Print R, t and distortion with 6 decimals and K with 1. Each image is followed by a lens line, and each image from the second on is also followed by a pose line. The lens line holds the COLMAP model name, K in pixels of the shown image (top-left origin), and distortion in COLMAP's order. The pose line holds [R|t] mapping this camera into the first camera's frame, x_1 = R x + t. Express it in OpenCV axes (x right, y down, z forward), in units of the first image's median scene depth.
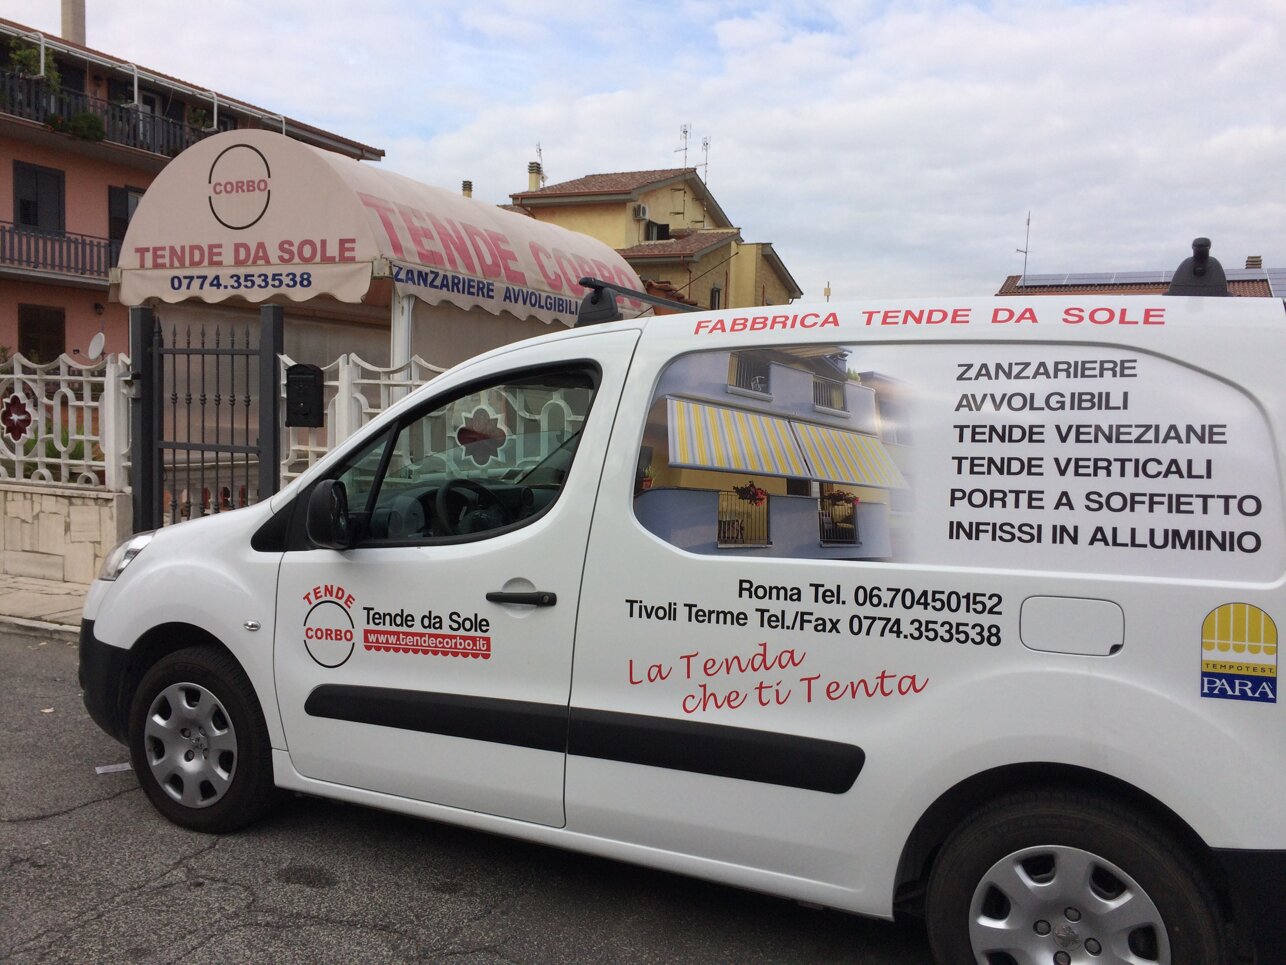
lens RADIAL K [[1063.6, 0, 768.0], [0, 1063.6, 480.8], [0, 0, 1]] dist [0.055795, -0.065499]
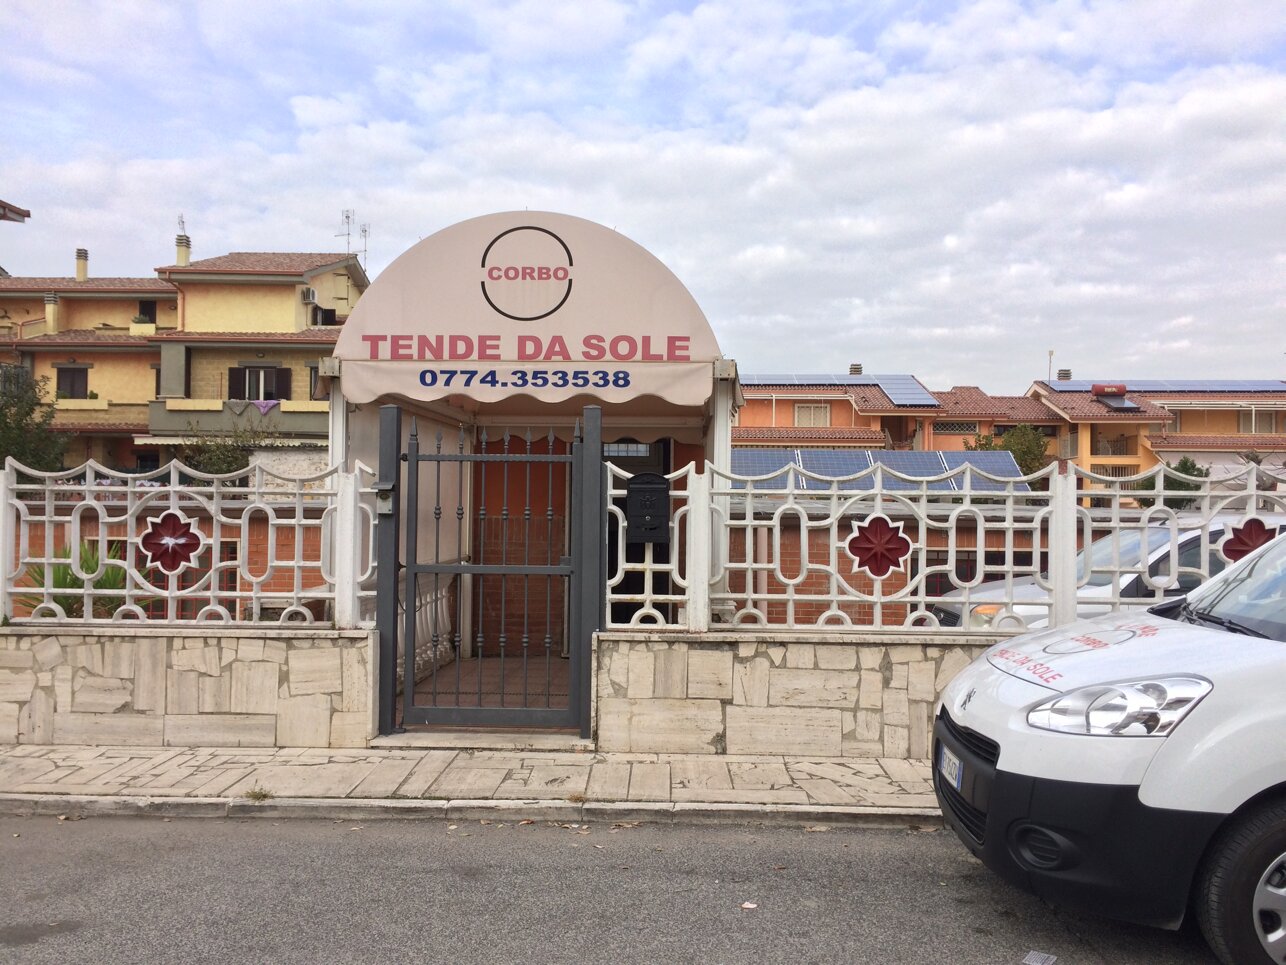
lens RADIAL K [[1063.6, 0, 768.0], [0, 1063.6, 480.8], [0, 0, 1]] dist [0.055795, -0.065499]
pose [[0.934615, -0.009665, 0.355531, -0.603659], [0.040554, 0.996007, -0.079530, -0.024311], [-0.353343, 0.088748, 0.931275, 0.122202]]
